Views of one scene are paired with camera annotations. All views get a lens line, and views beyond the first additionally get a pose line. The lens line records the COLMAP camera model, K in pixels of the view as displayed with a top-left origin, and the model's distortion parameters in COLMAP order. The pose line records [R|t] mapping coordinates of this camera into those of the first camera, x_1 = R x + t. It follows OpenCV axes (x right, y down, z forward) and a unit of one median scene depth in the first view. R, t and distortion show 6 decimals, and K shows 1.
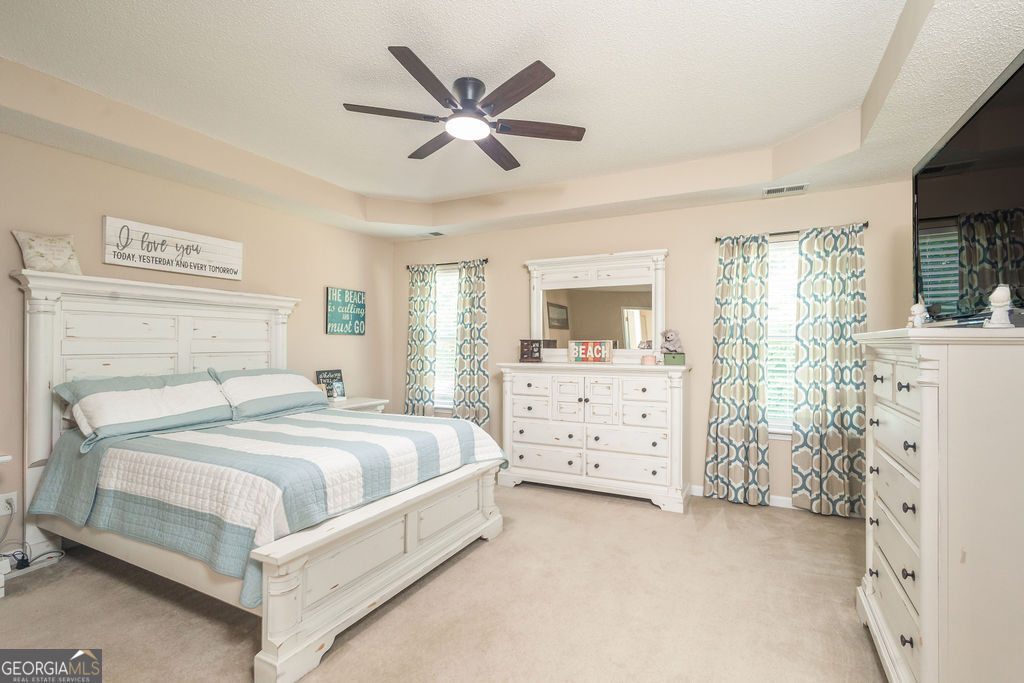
lens RADIAL K [[480.5, 0, 513.2], [0, 480.5, 344.9], [0, 0, 1]] dist [0.002198, 0.000813]
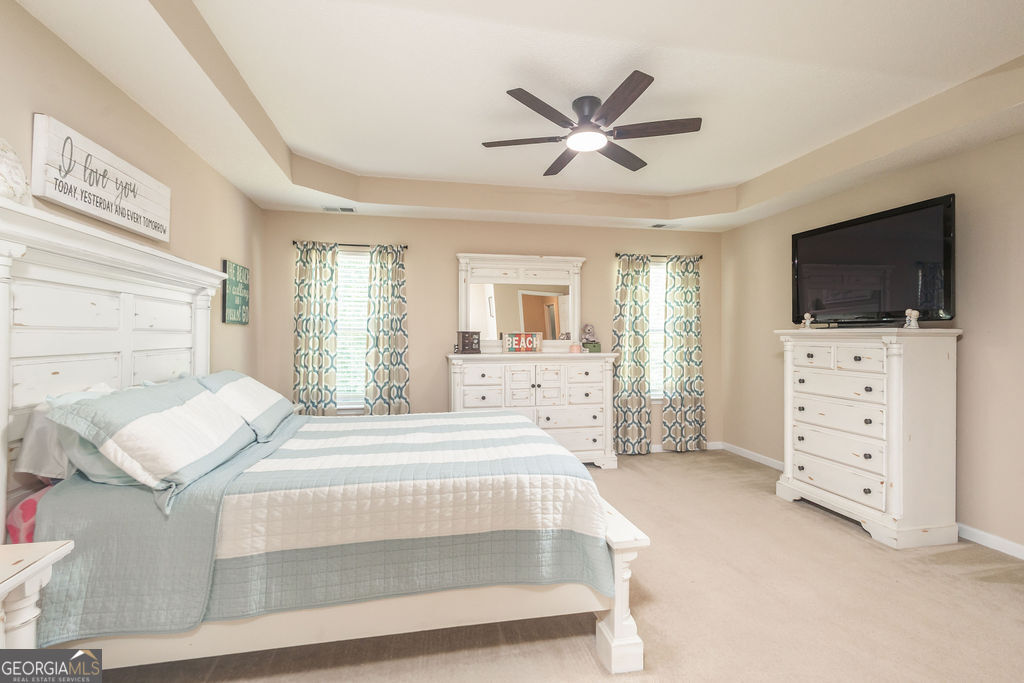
lens RADIAL K [[489.1, 0, 513.5], [0, 489.1, 336.4], [0, 0, 1]] dist [0.003248, 0.000463]
pose [[0.774645, -0.002882, 0.632390, -0.636670], [0.001620, 0.999995, 0.002573, -0.003370], [-0.632394, -0.000969, 0.774646, 0.156946]]
